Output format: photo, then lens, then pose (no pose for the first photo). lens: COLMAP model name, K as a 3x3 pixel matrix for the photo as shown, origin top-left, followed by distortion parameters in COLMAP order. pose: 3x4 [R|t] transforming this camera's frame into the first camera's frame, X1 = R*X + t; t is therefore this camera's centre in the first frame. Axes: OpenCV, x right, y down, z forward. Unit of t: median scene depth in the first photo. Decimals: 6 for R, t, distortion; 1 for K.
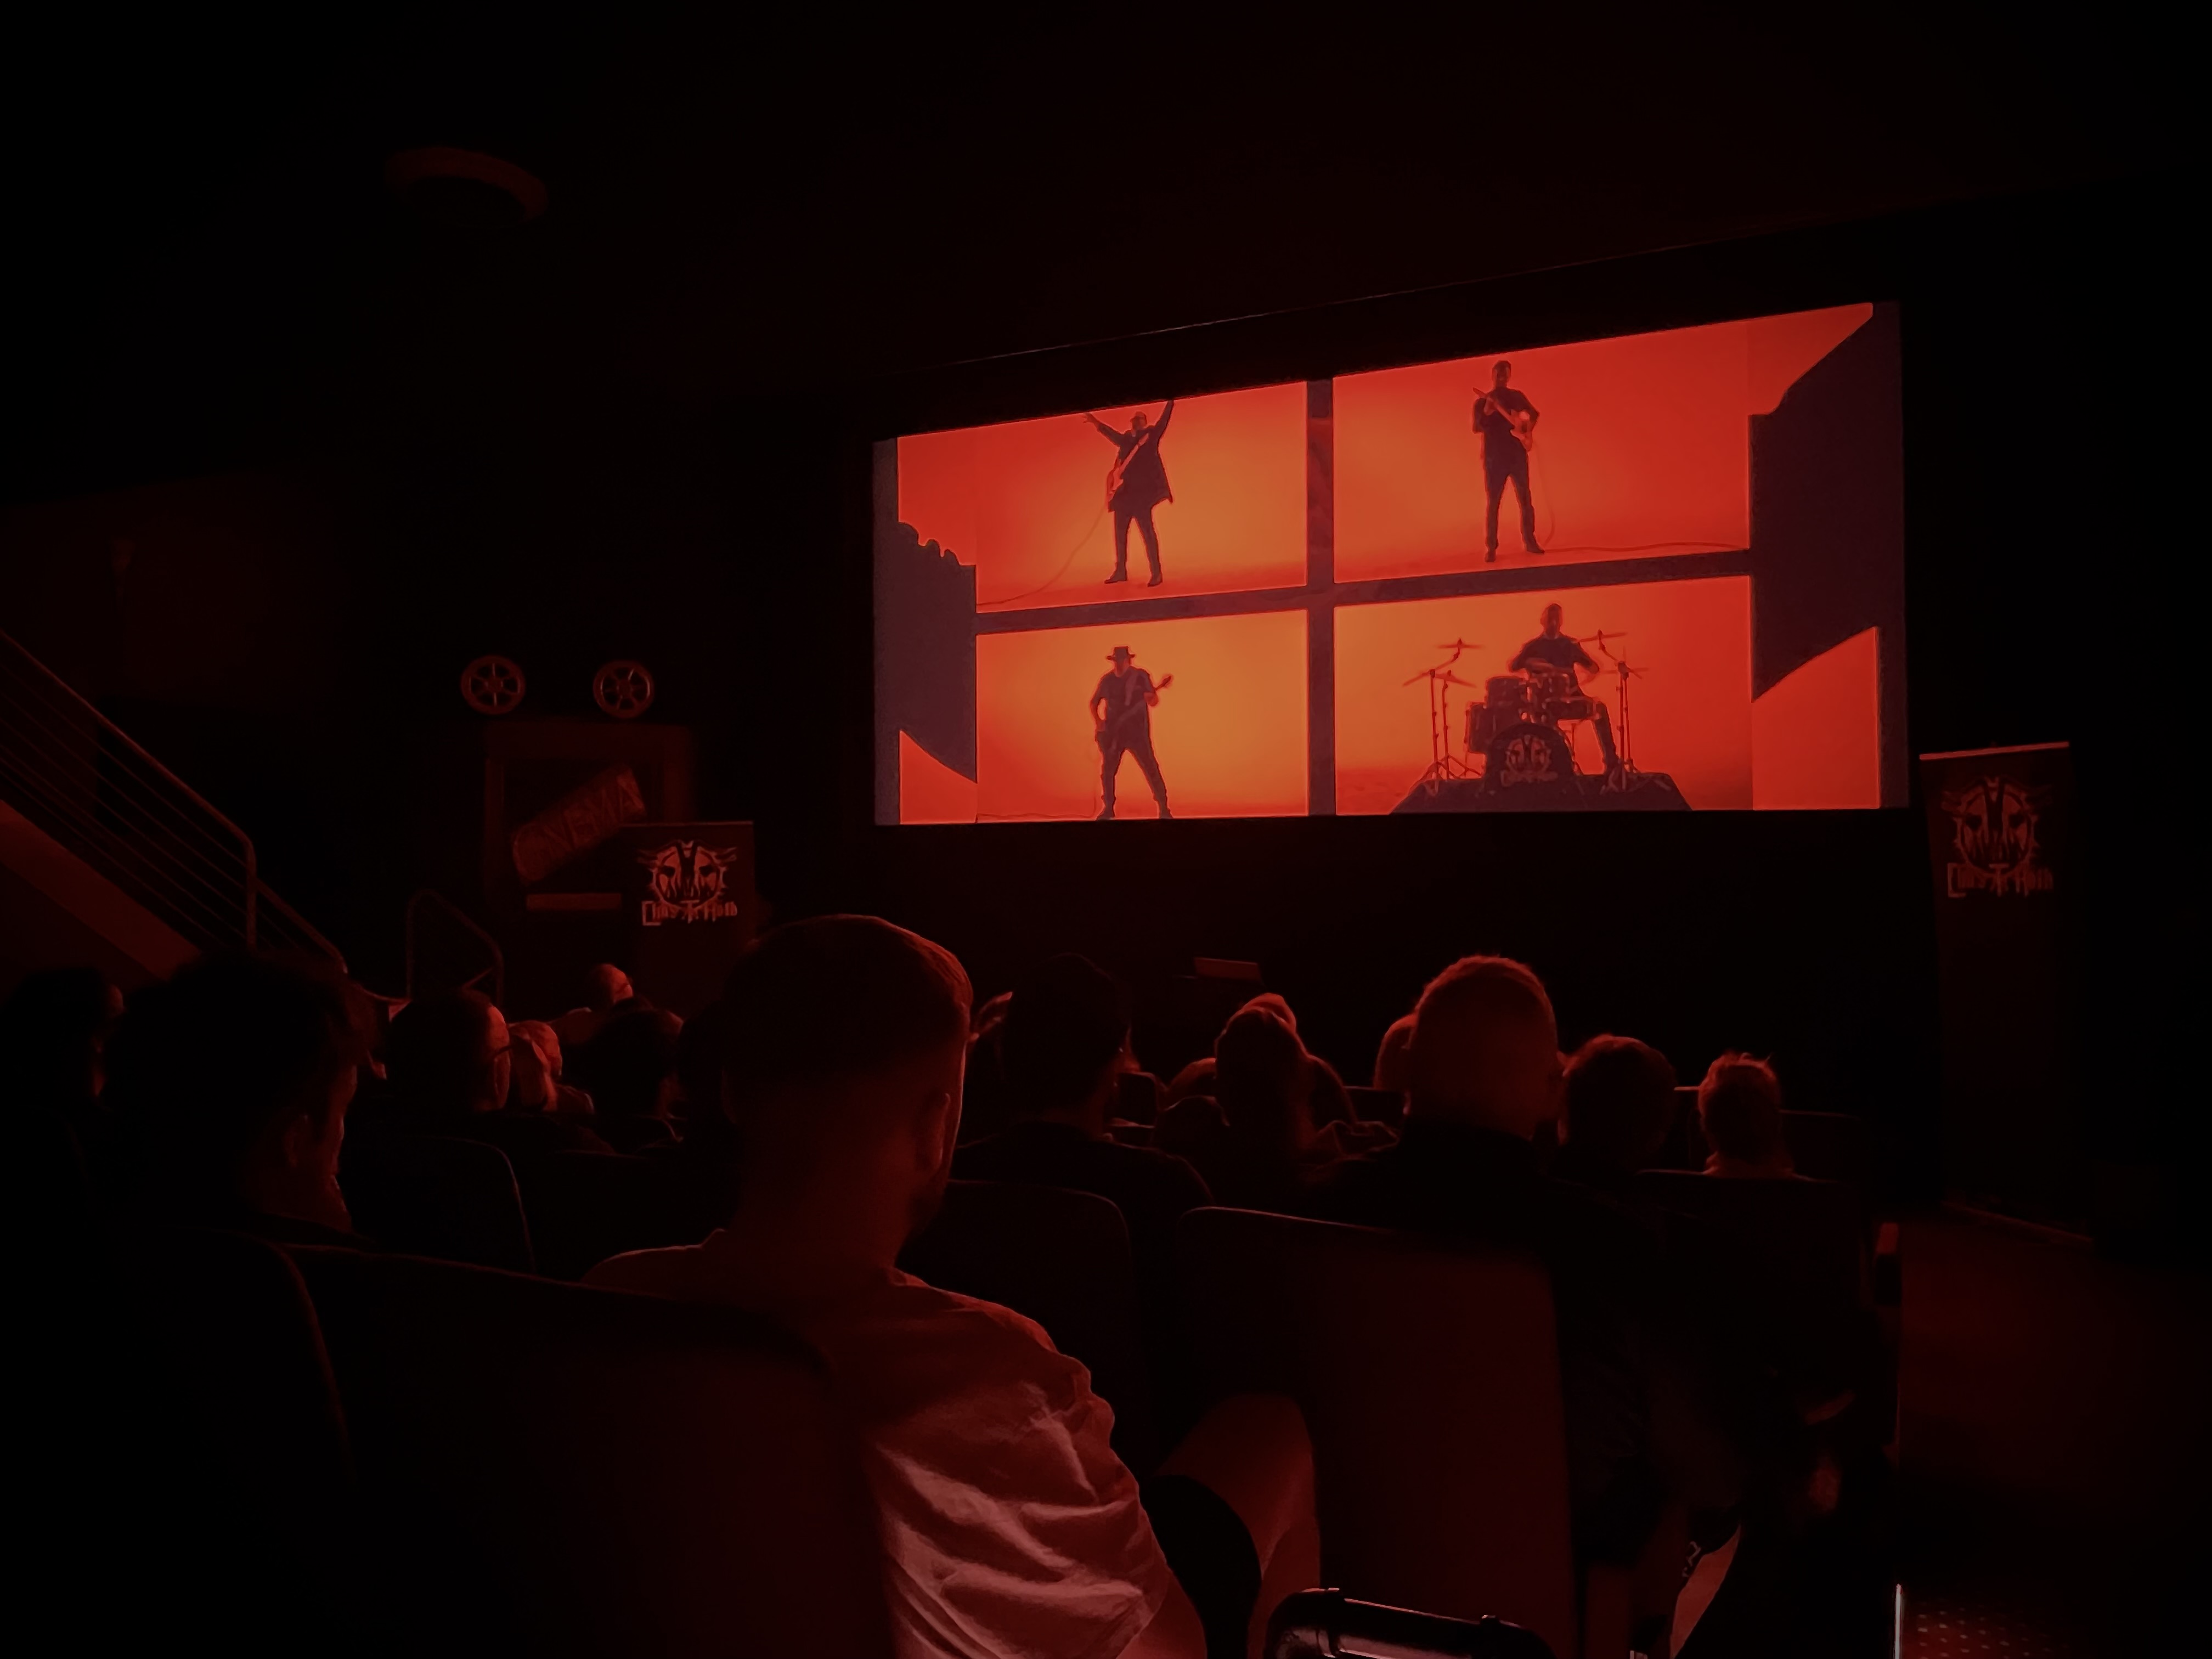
lens RADIAL K [[1699.6, 0, 1106.7], [0, 1699.6, 805.1], [0, 0, 1]] dist [0.074875, -0.024204]
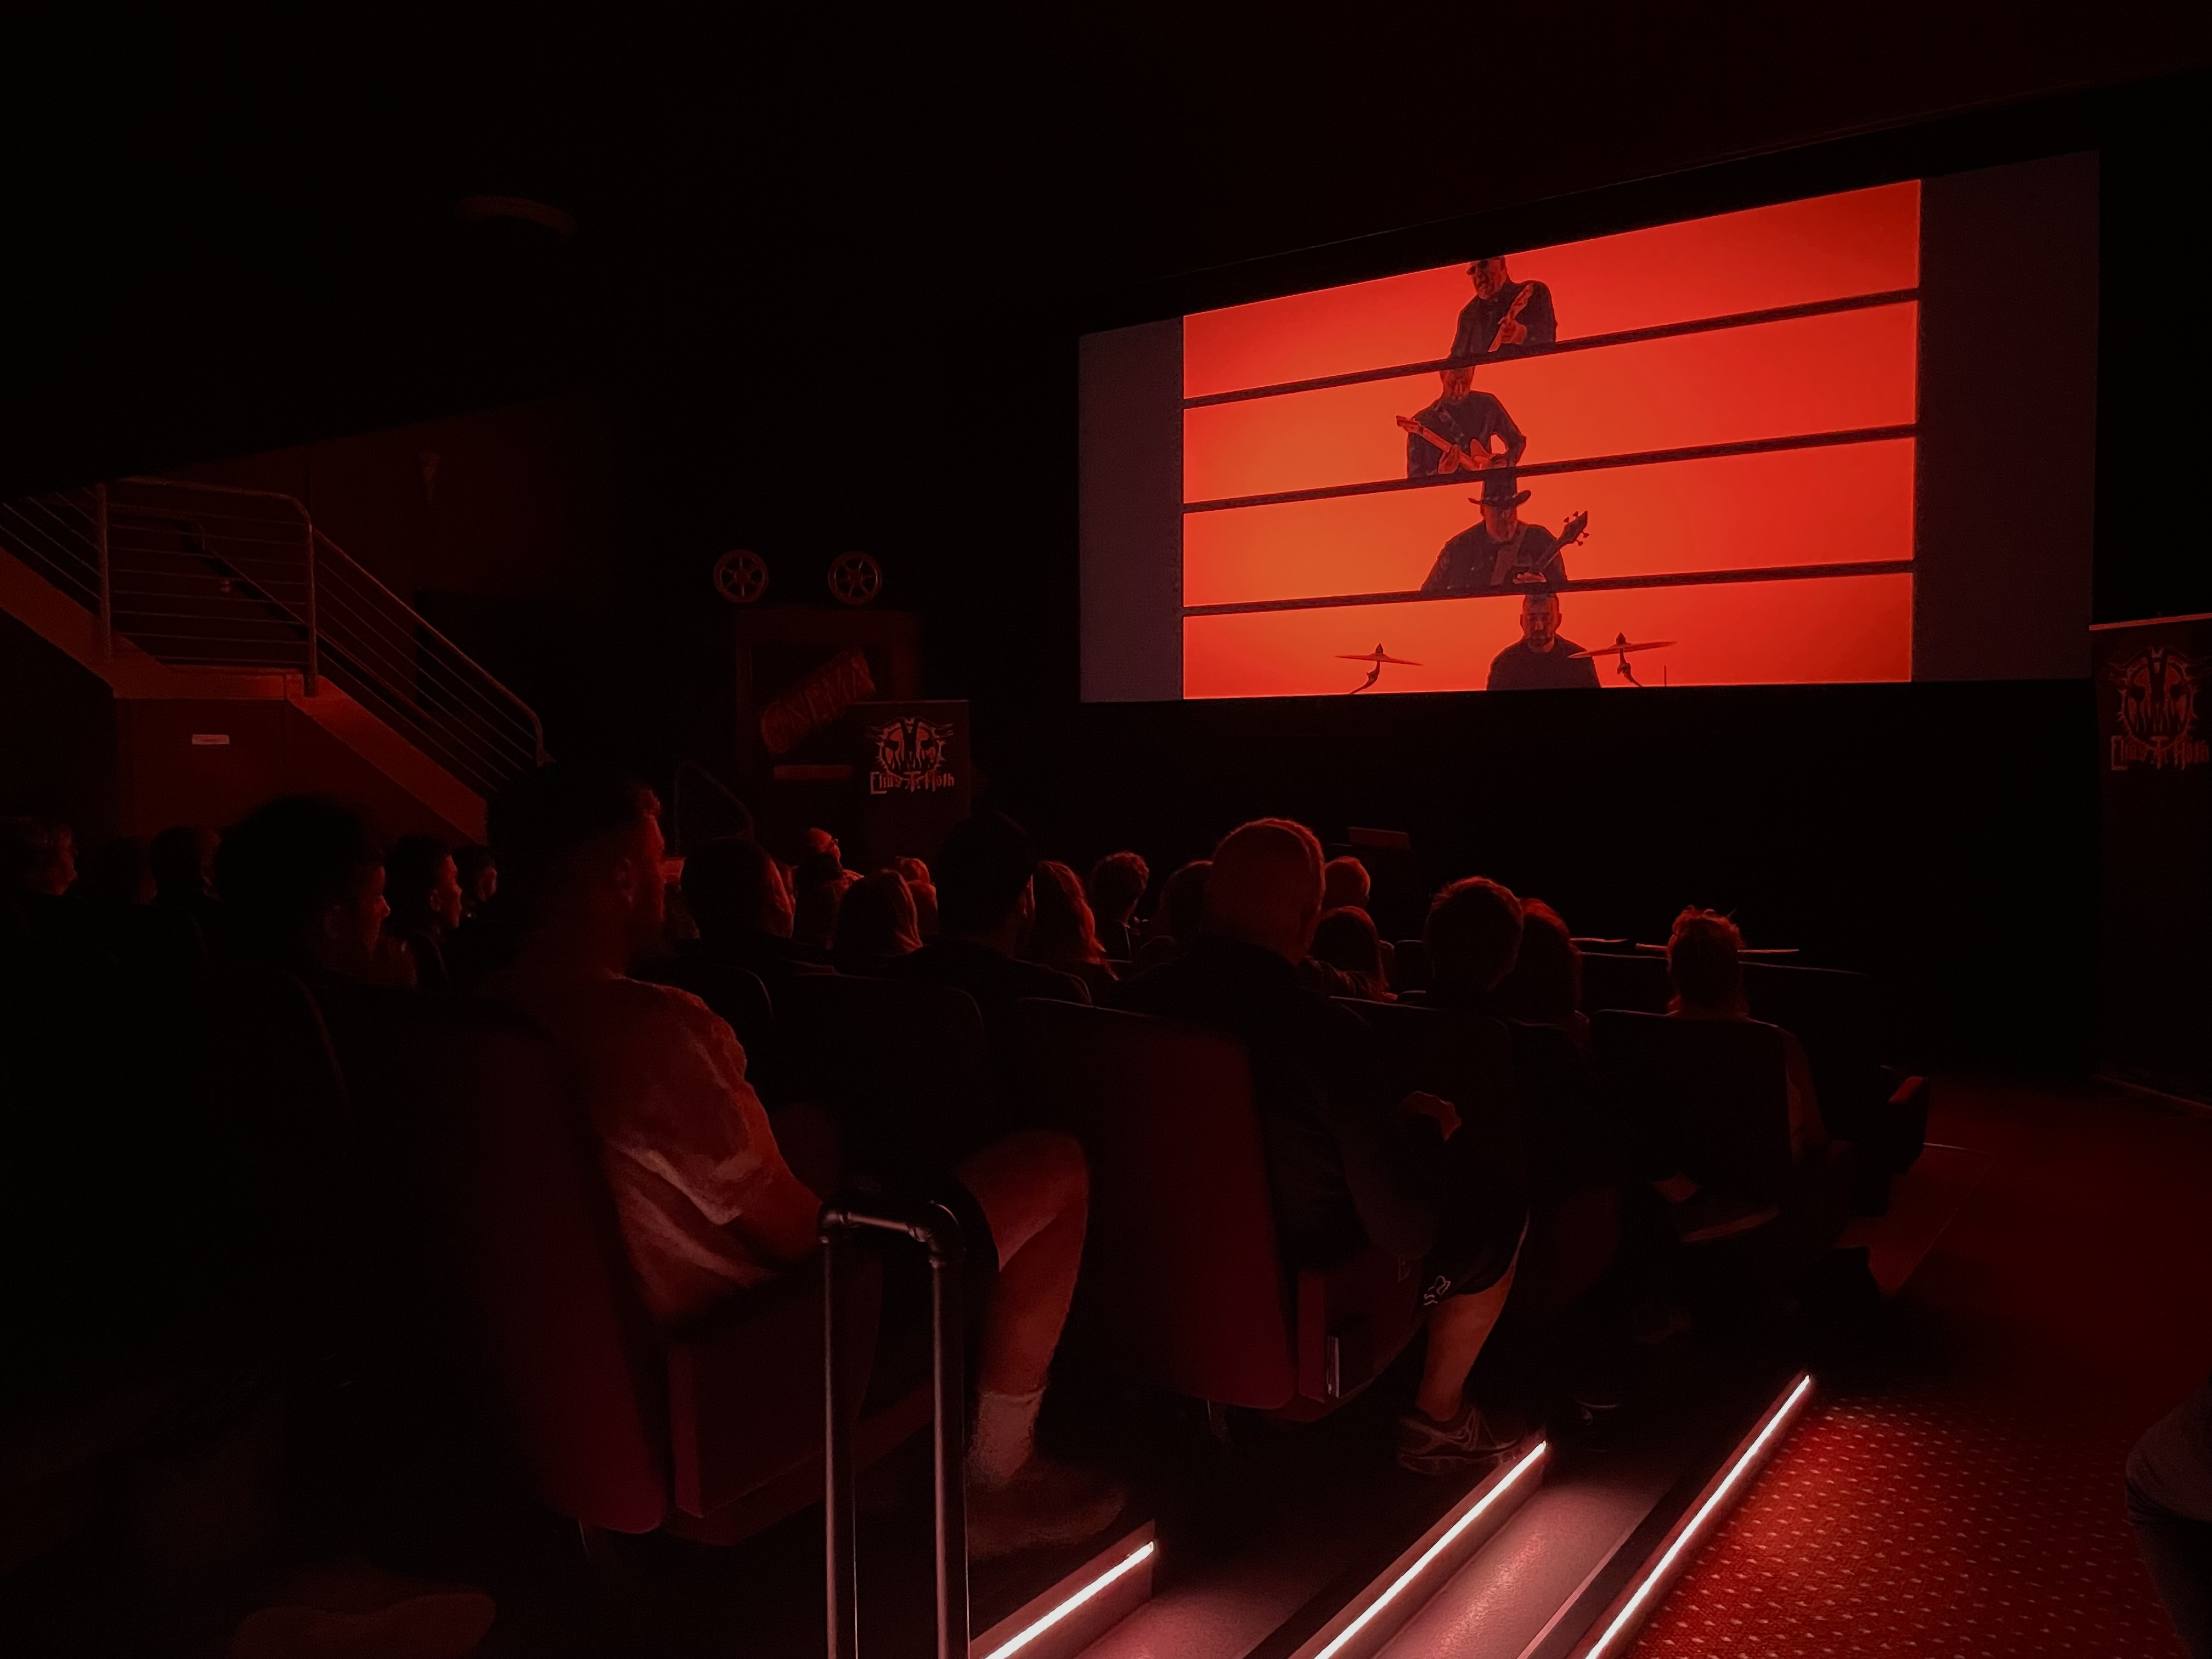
lens RADIAL K [[1699.6, 0, 1121.9], [0, 1699.6, 831.7], [0, 0, 1]] dist [0.074875, -0.024204]
pose [[0.985524, 0.009553, -0.169265, 0.099136], [0.005601, 0.996032, 0.088822, -0.003095], [0.169442, -0.088484, 0.981560, -0.076142]]
